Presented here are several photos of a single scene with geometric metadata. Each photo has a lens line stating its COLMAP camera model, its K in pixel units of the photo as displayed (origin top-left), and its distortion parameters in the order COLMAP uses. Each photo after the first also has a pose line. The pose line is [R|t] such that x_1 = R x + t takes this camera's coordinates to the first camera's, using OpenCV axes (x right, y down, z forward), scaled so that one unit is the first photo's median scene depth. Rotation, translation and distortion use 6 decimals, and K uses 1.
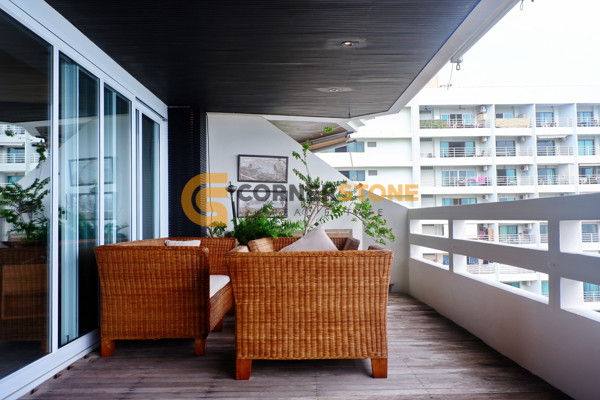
lens RADIAL K [[543.6, 0, 303.7], [0, 543.6, 197.6], [0, 0, 1]] dist [0.003736, 0.000000]
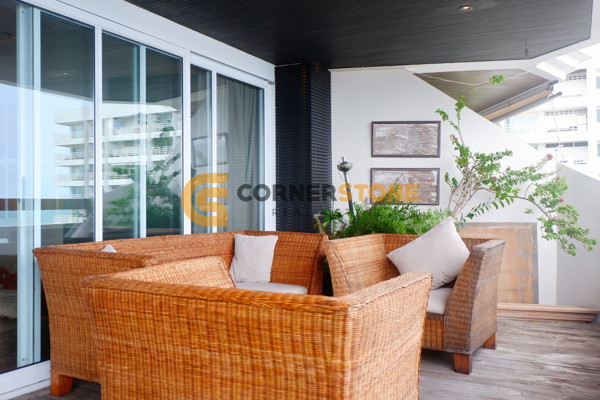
lens RADIAL K [[543.6, 0, 295.3], [0, 543.6, 203.4], [0, 0, 1]] dist [0.003736, 0.000000]
pose [[0.884551, 0.011794, -0.466293, 0.155237], [0.010401, 0.998933, 0.044998, 0.000196], [0.466327, -0.044653, 0.883485, 0.292460]]
